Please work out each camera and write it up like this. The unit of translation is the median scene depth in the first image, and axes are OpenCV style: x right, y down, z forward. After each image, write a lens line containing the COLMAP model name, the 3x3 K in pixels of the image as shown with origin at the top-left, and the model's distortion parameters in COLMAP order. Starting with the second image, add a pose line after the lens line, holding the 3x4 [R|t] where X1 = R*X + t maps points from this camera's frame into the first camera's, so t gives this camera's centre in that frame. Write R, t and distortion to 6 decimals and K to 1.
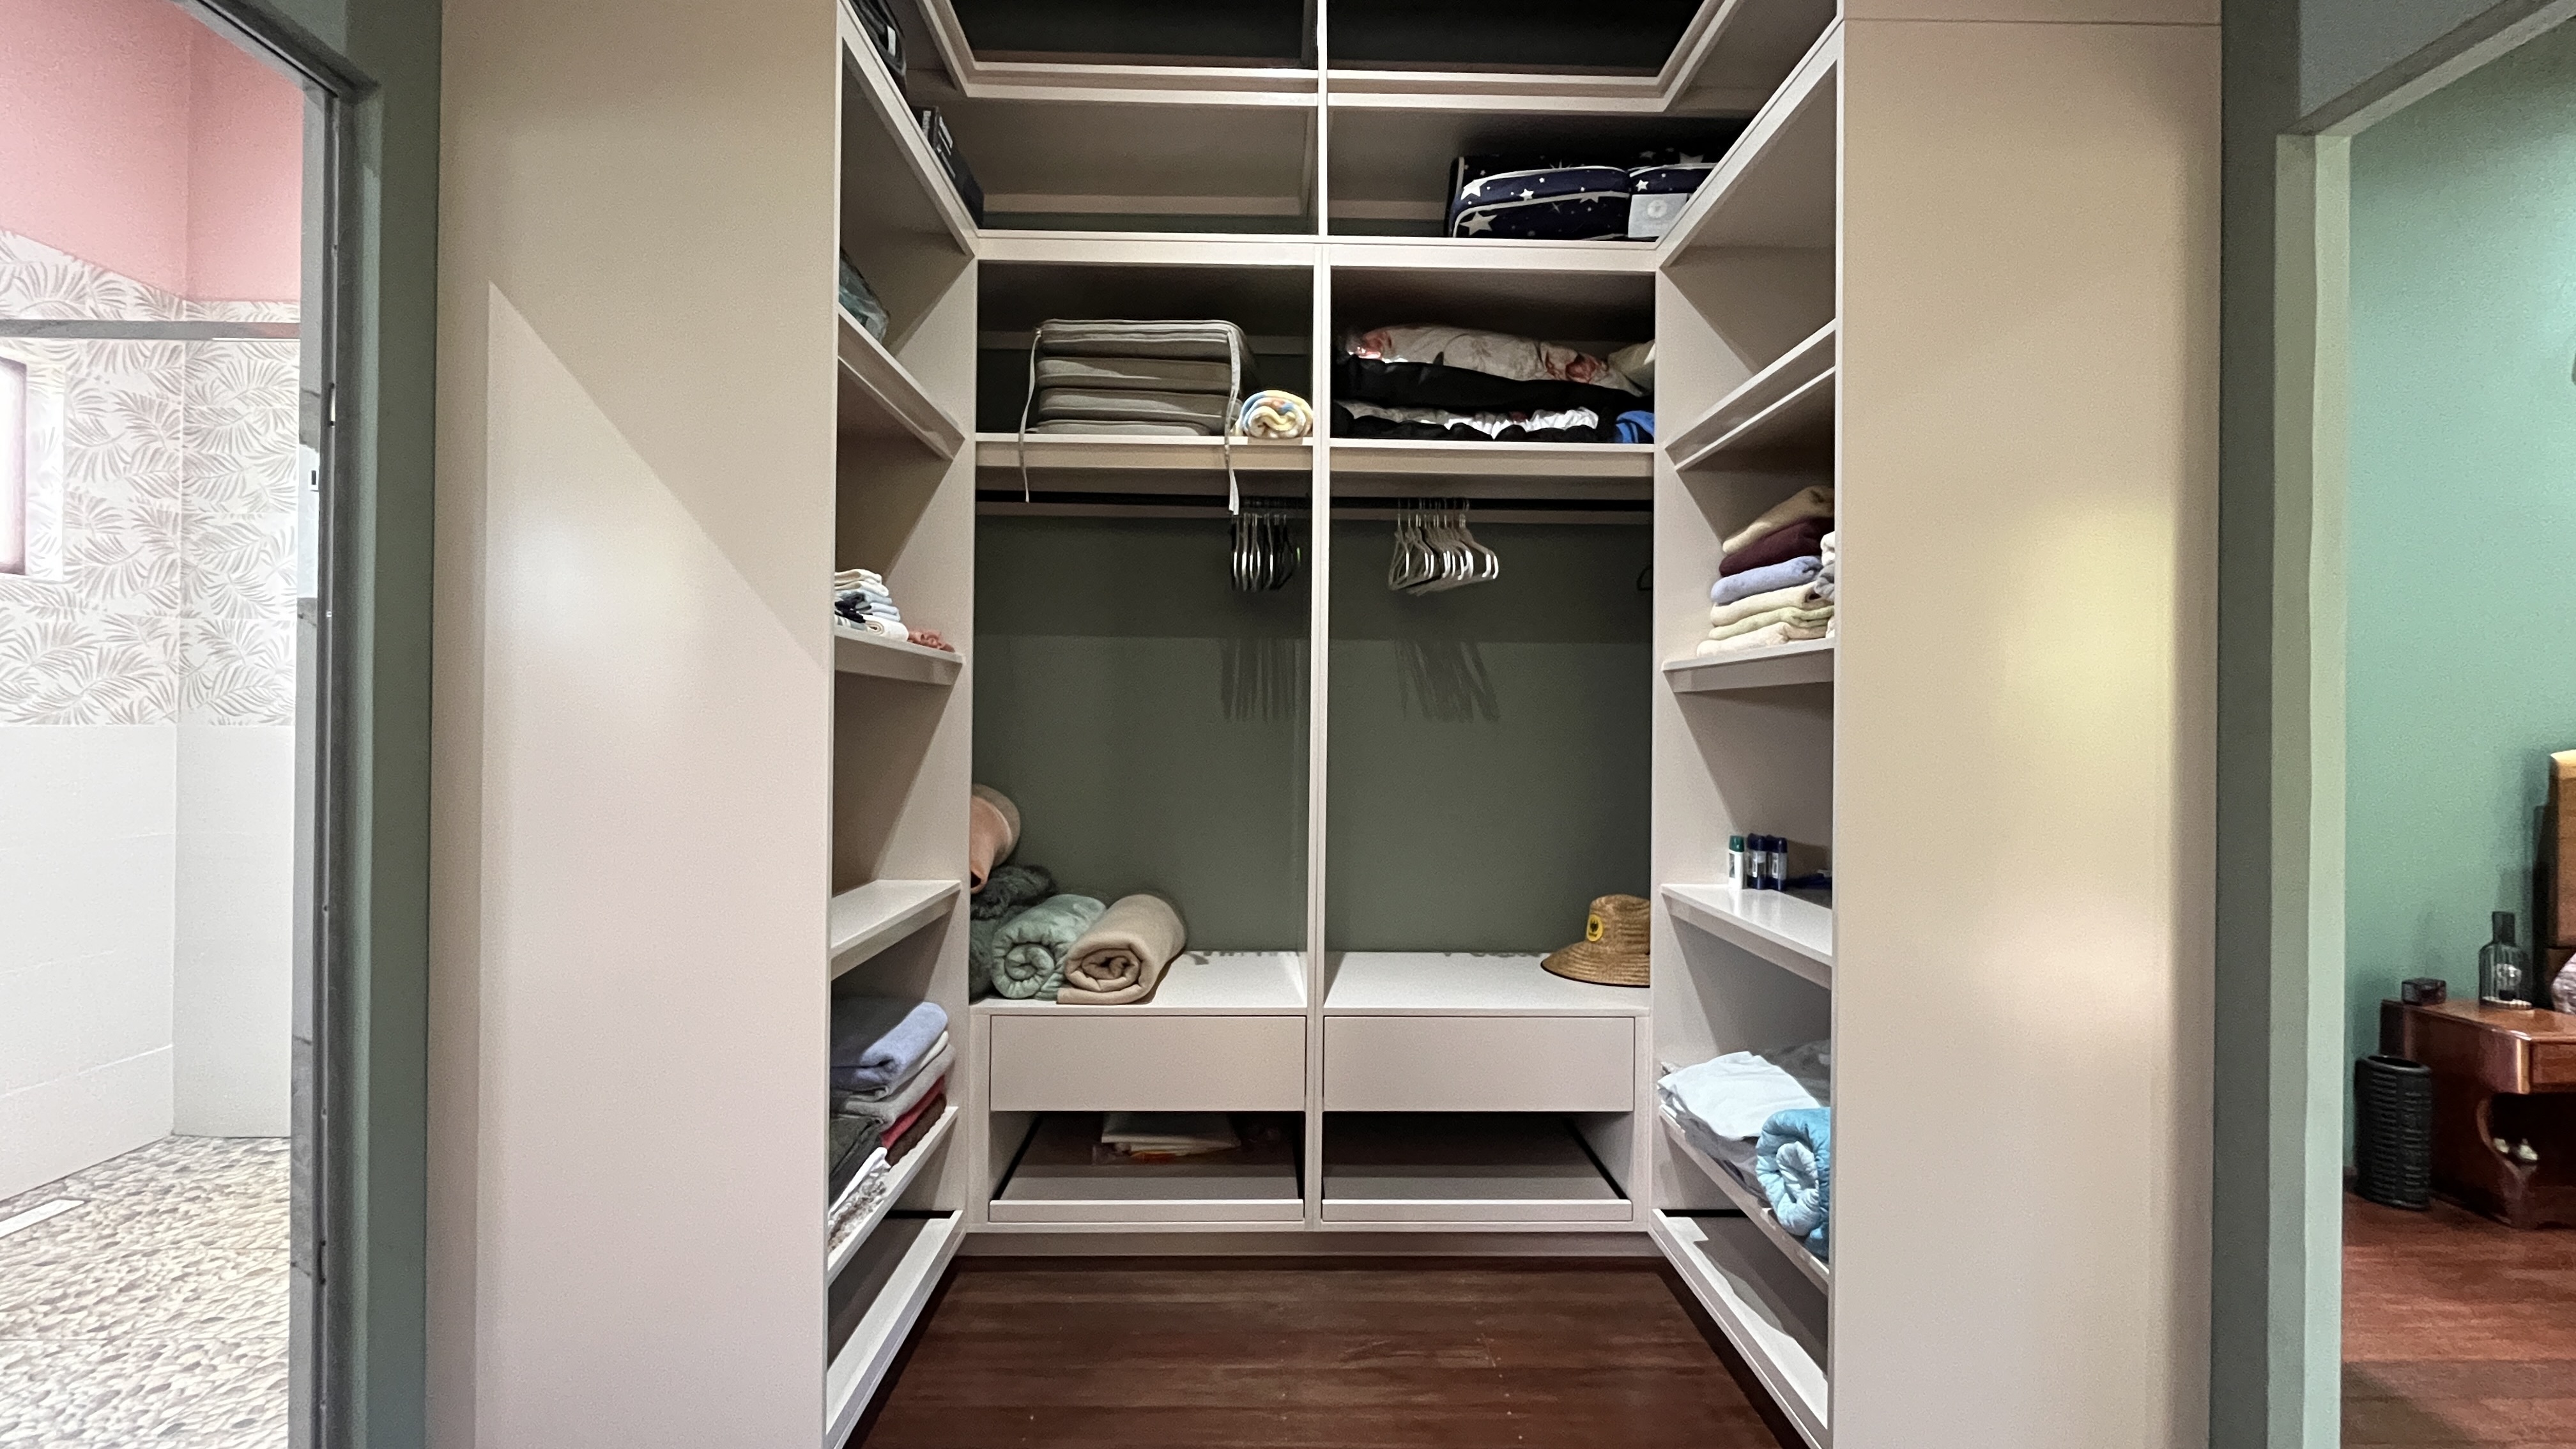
lens RADIAL K [[1044.9, 0, 1270.0], [0, 1044.9, 729.5], [0, 0, 1]] dist [-0.001768, -0.000090]
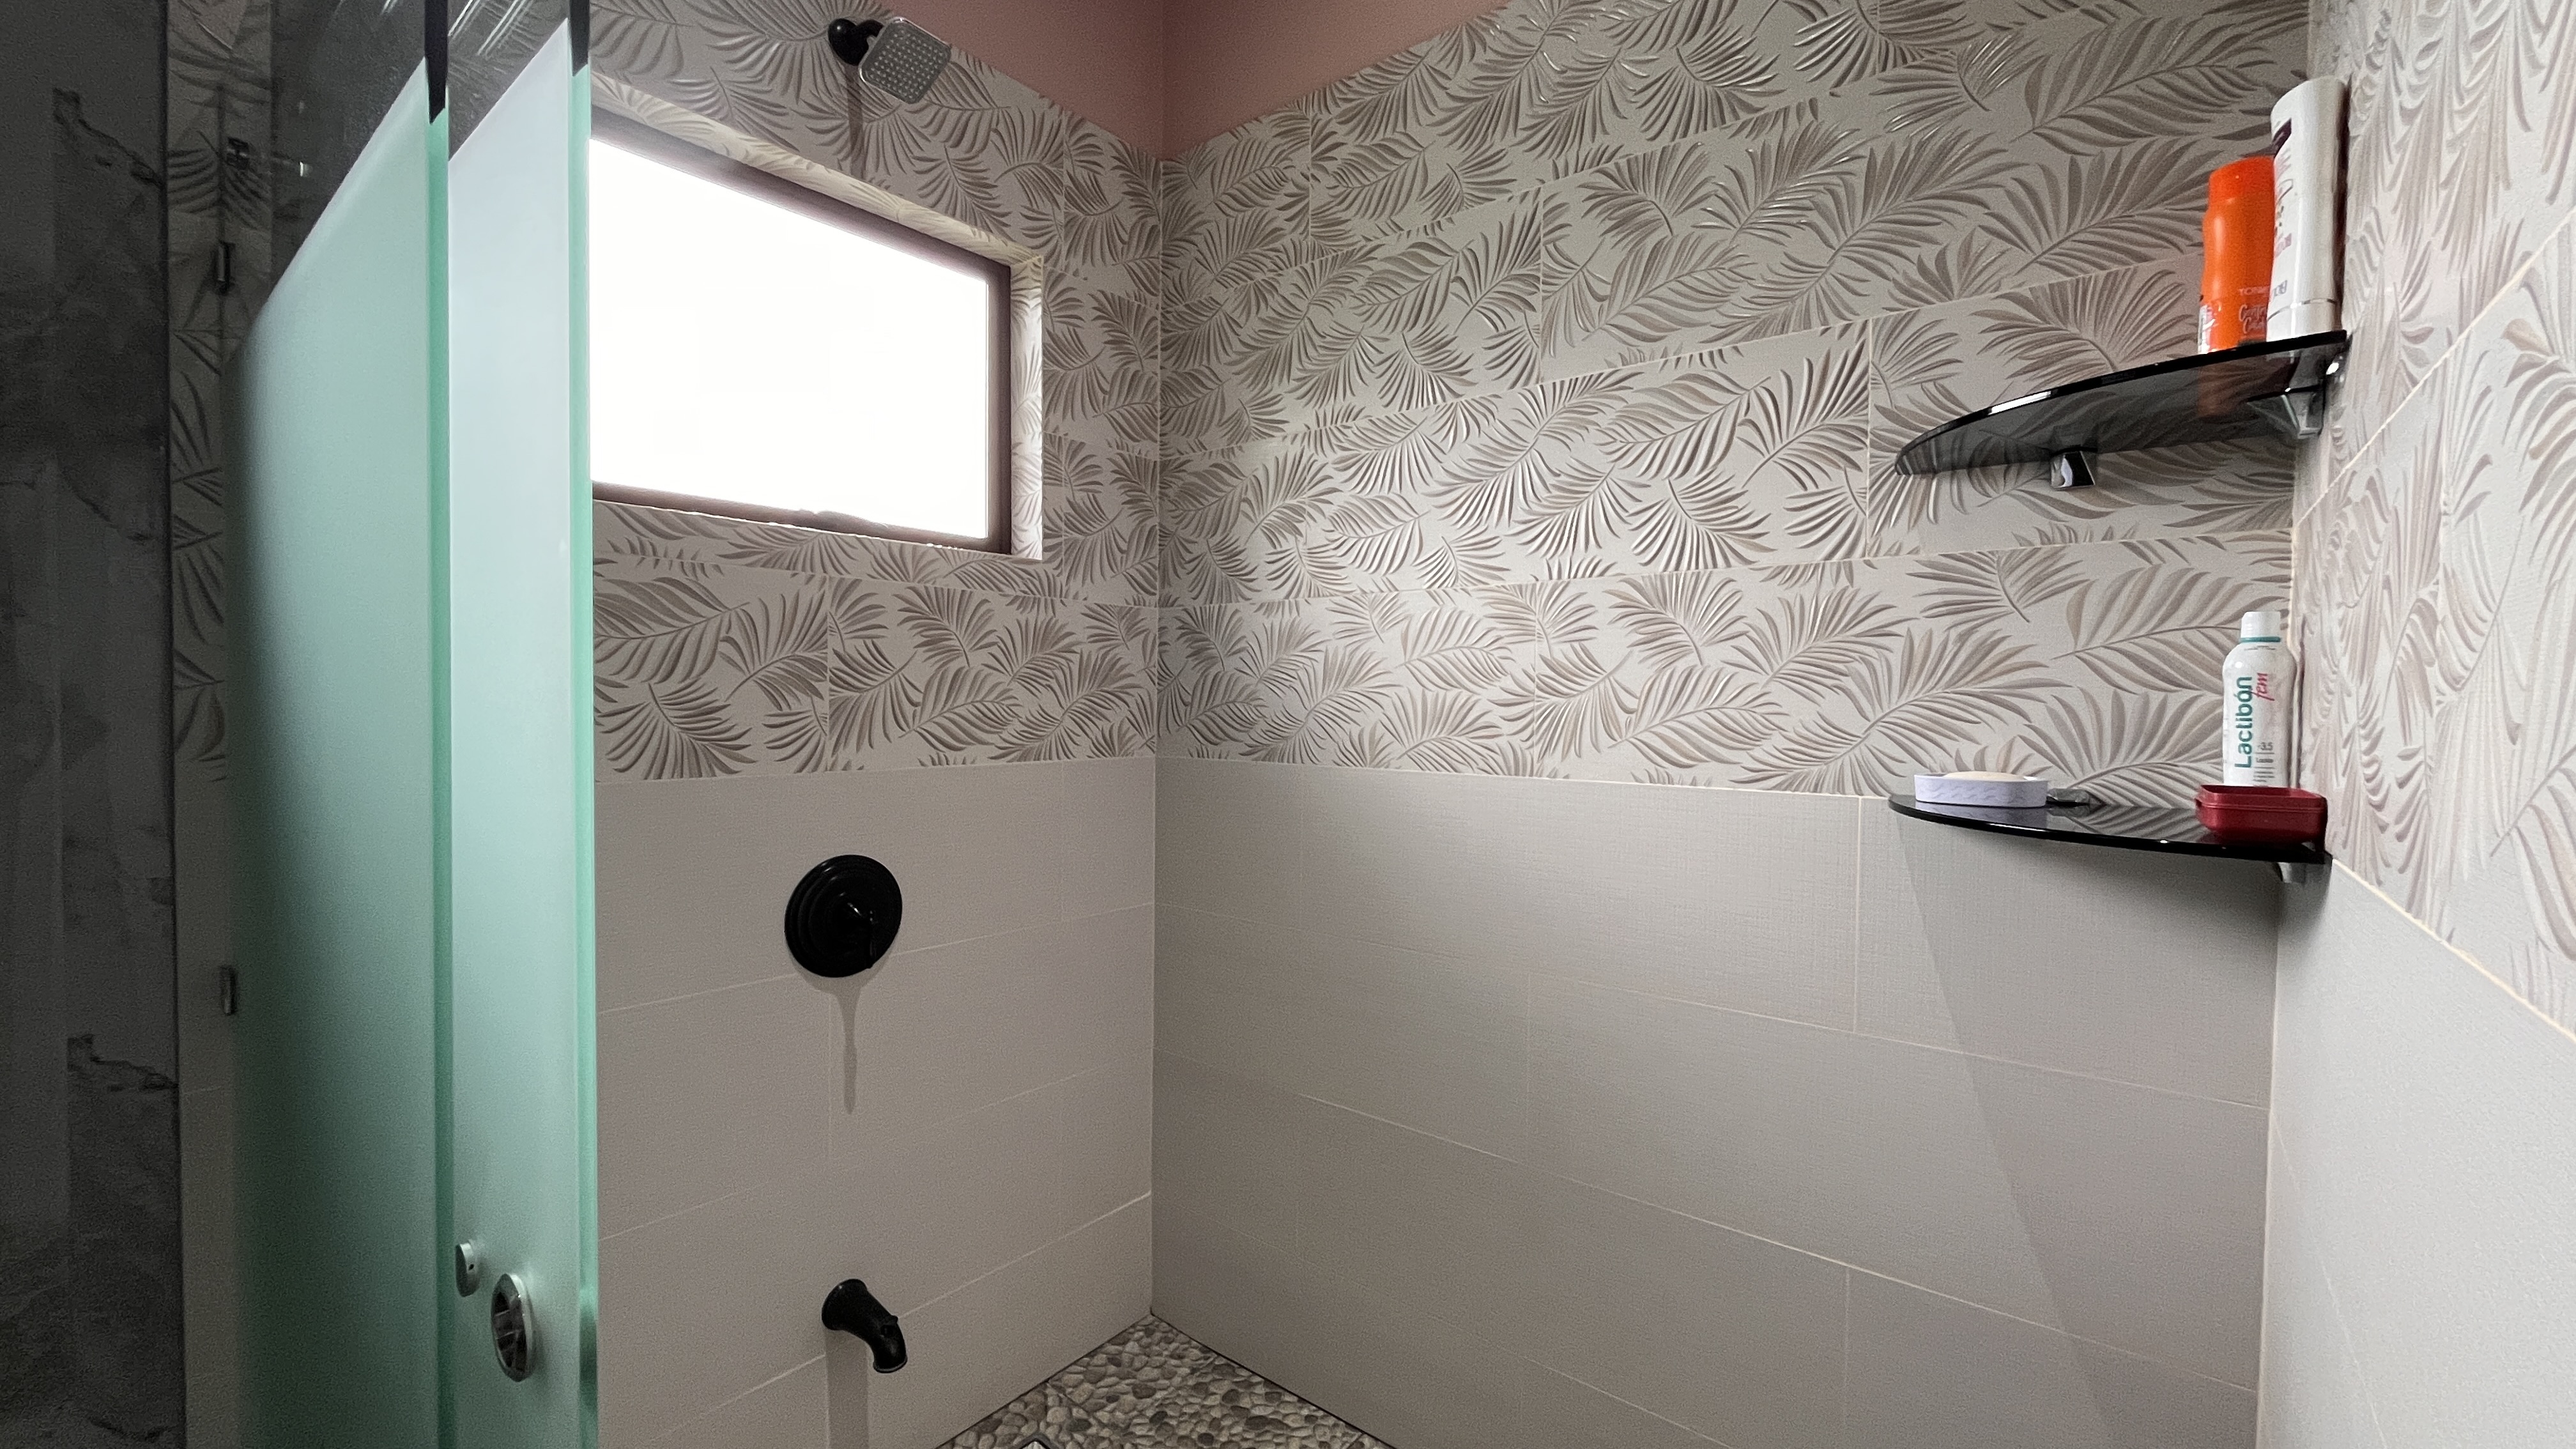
lens RADIAL K [[1044.9, 0, 1289.6], [0, 1044.9, 728.0], [0, 0, 1]] dist [-0.001768, -0.000090]
pose [[0.772382, 0.008049, -0.635108, -0.526249], [-0.000921, 0.999933, 0.011552, -0.032842], [0.635158, -0.008338, 0.772337, 0.509350]]
